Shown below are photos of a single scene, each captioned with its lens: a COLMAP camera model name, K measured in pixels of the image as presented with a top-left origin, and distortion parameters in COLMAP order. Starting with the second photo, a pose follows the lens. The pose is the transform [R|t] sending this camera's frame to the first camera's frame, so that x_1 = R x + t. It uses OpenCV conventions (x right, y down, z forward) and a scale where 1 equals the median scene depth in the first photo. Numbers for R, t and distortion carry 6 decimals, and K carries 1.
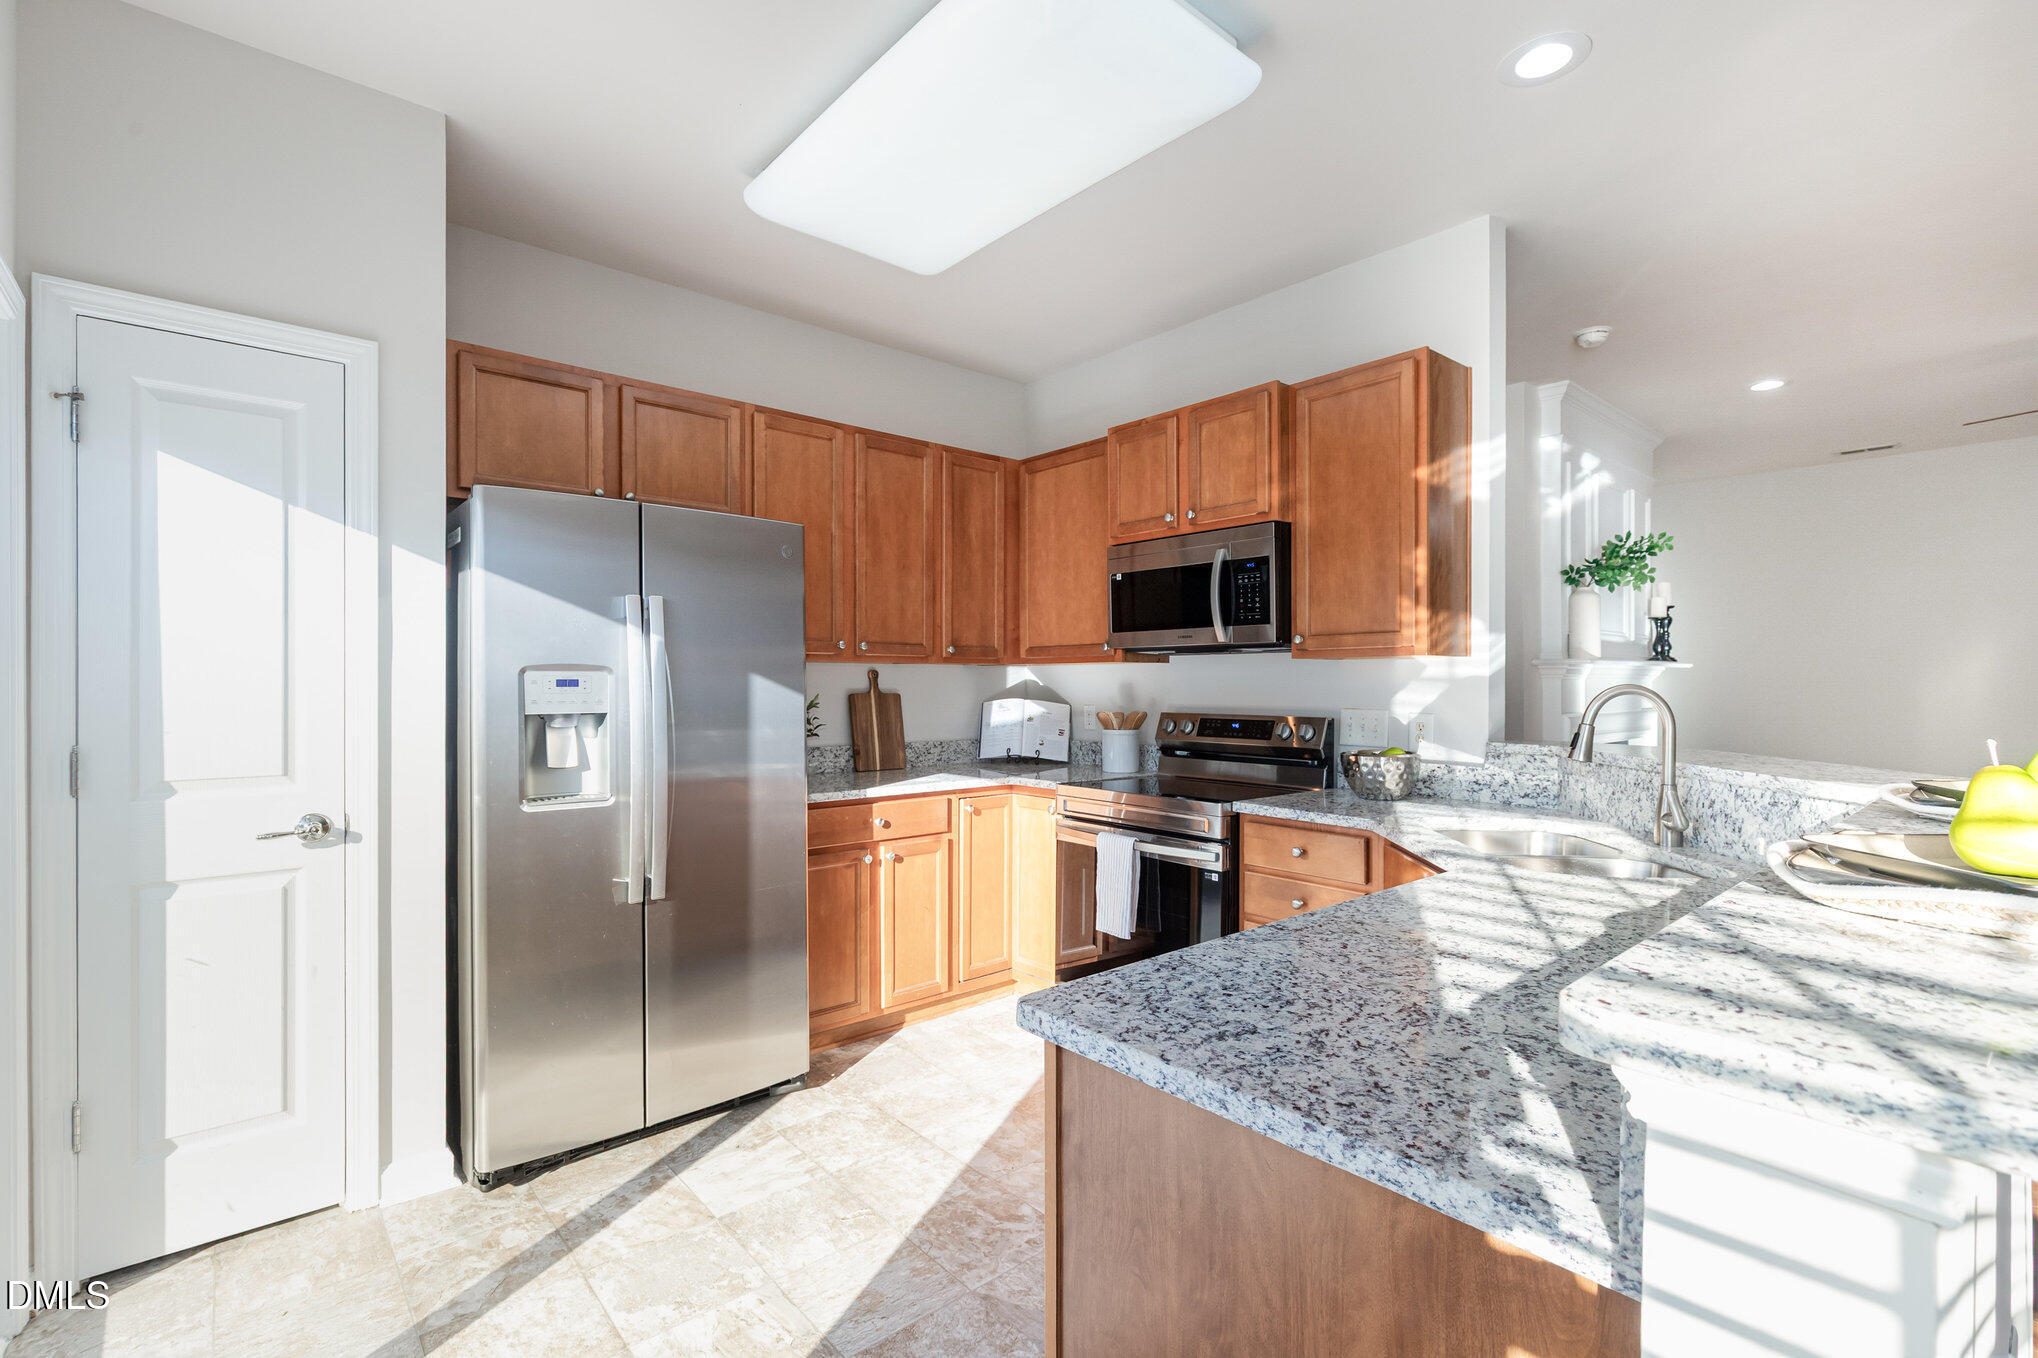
lens RADIAL K [[920.9, 0, 1006.4], [0, 920.9, 684.5], [0, 0, 1]] dist [0.009715, -0.001630]
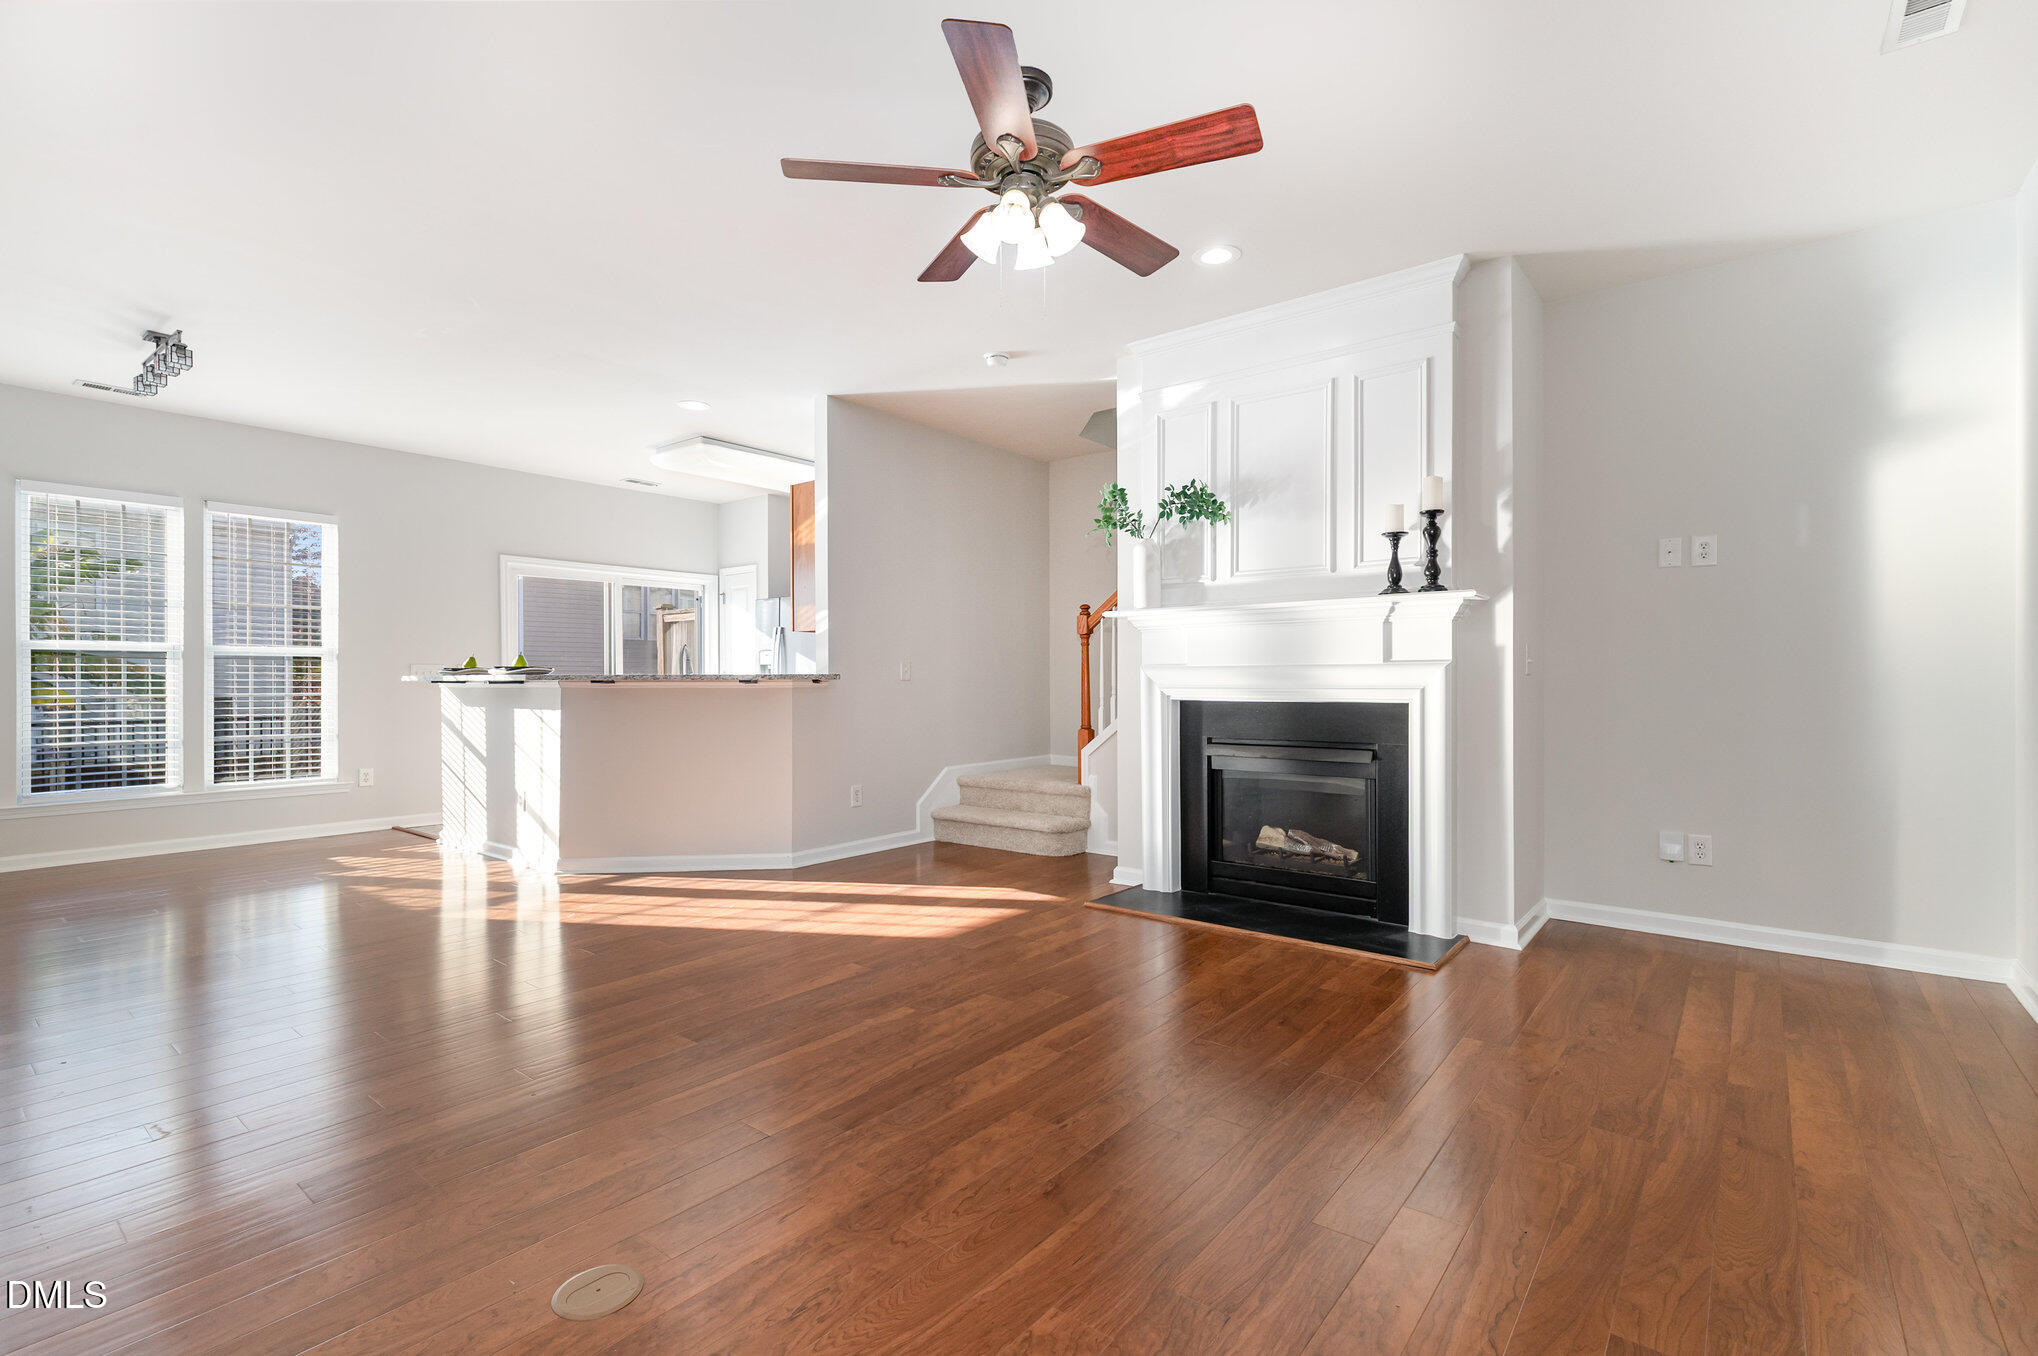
lens RADIAL K [[920.9, 0, 1015.0], [0, 920.9, 684.0], [0, 0, 1]] dist [0.009715, -0.001630]
pose [[0.176603, 0.005686, -0.984266, 2.238538], [0.003440, 0.999974, 0.006394, 0.064954], [0.984276, -0.004515, 0.176579, 0.968372]]
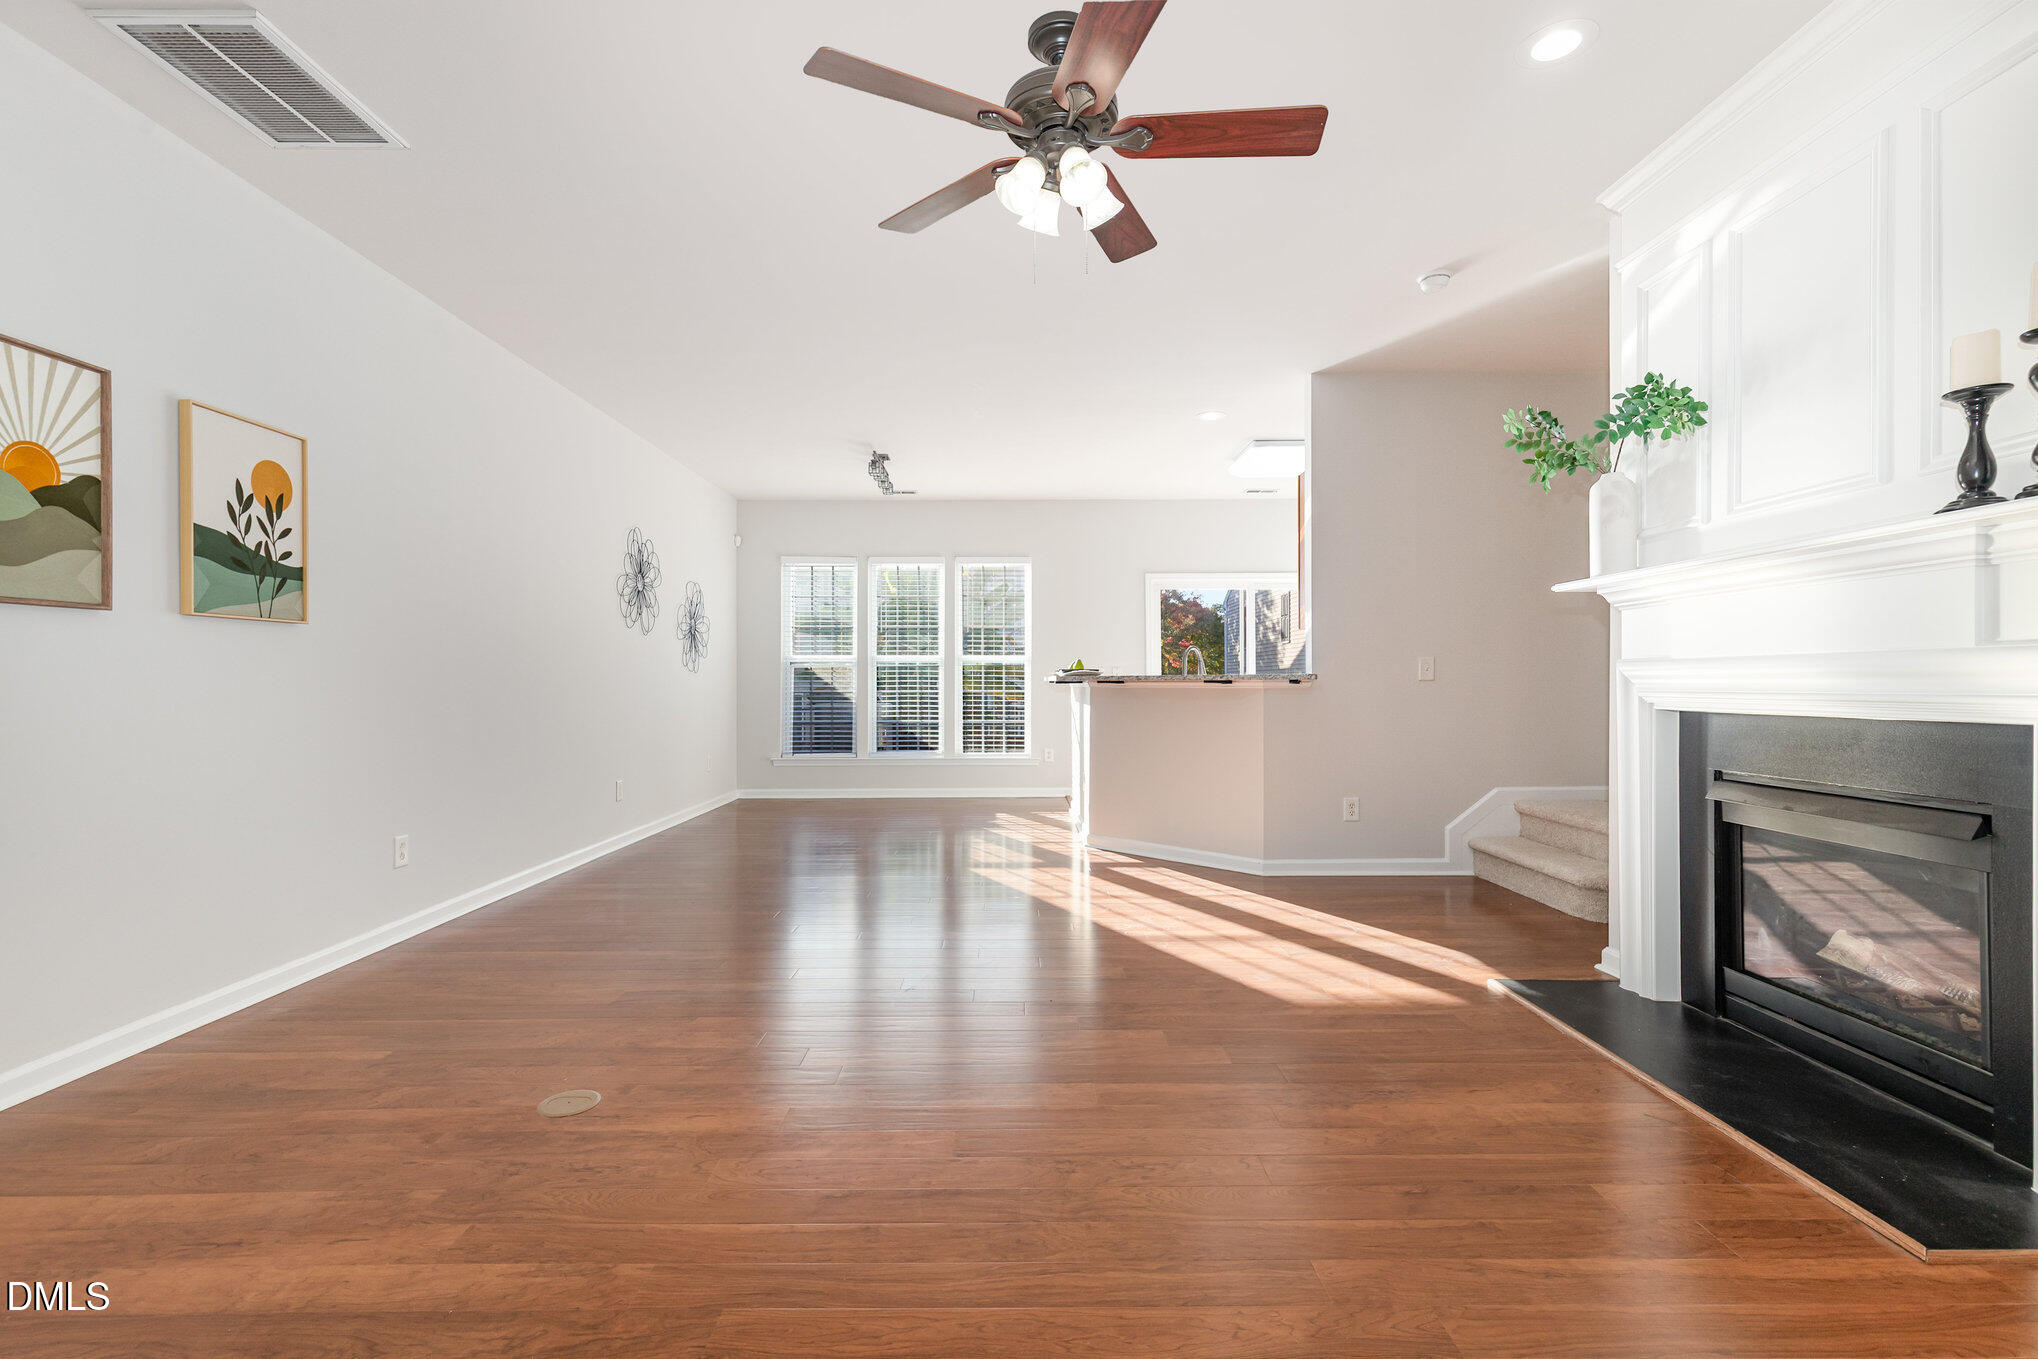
lens RADIAL K [[920.9, 0, 1020.8], [0, 920.9, 682.7], [0, 0, 1]] dist [0.009715, -0.001630]
pose [[-0.652911, 0.003927, -0.757424, 2.023651], [0.004487, 0.999989, 0.001317, 0.067117], [0.757421, -0.002538, -0.652922, 1.579145]]
